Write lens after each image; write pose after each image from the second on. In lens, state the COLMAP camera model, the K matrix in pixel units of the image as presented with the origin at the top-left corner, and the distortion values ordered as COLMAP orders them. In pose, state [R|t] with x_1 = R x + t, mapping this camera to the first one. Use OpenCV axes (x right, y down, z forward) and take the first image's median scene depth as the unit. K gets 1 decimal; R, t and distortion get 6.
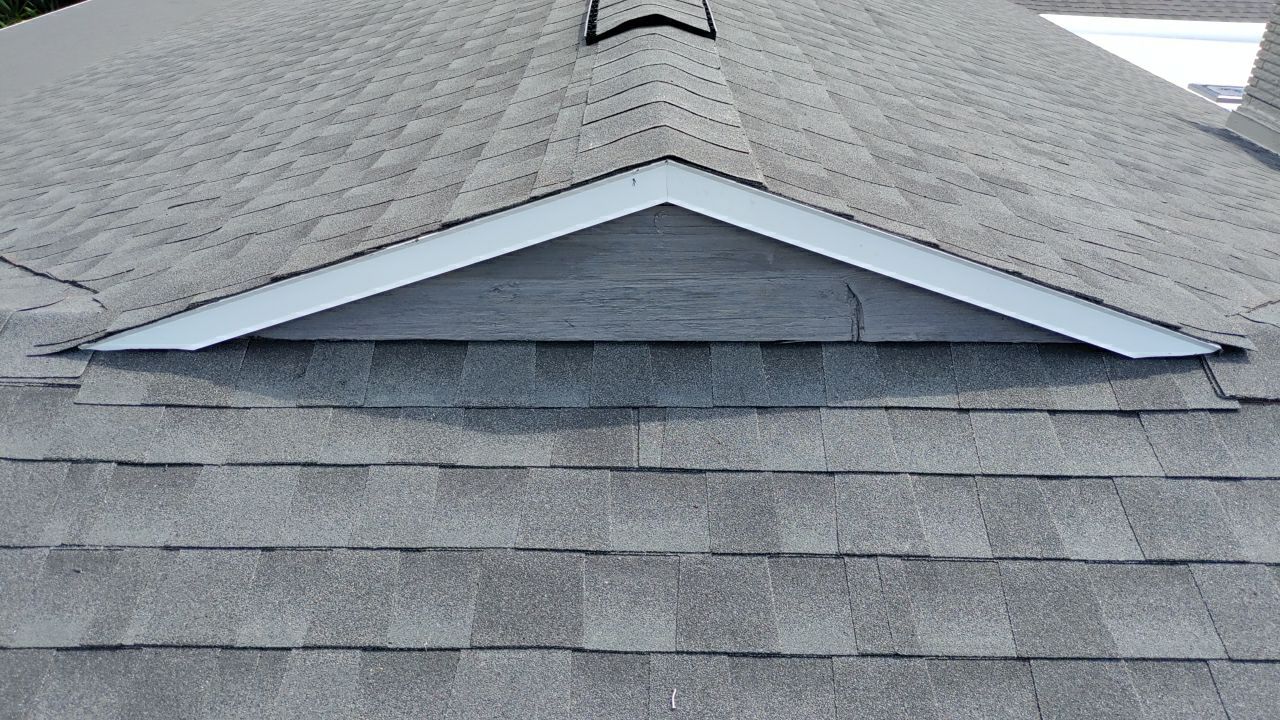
lens RADIAL K [[958.6, 0, 639.3], [0, 958.6, 374.5], [0, 0, 1]] dist [0.004841, -0.010372]
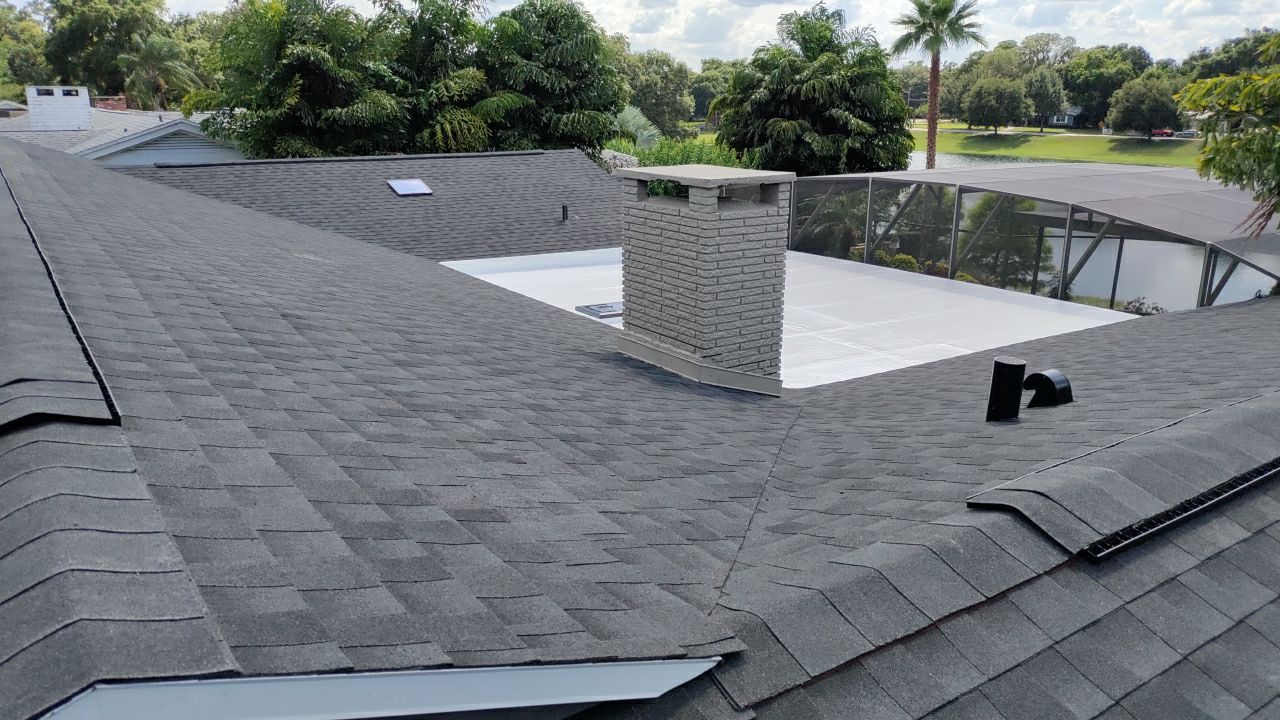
lens RADIAL K [[941.5, 0, 640.0], [0, 941.5, 360.0], [0, 0, 1]] dist [0.056208, -0.063733]
pose [[0.825578, -0.172236, 0.537360, 0.014949], [0.292743, 0.944837, -0.146917, -0.141843], [-0.482413, 0.278600, 0.830458, 0.050544]]
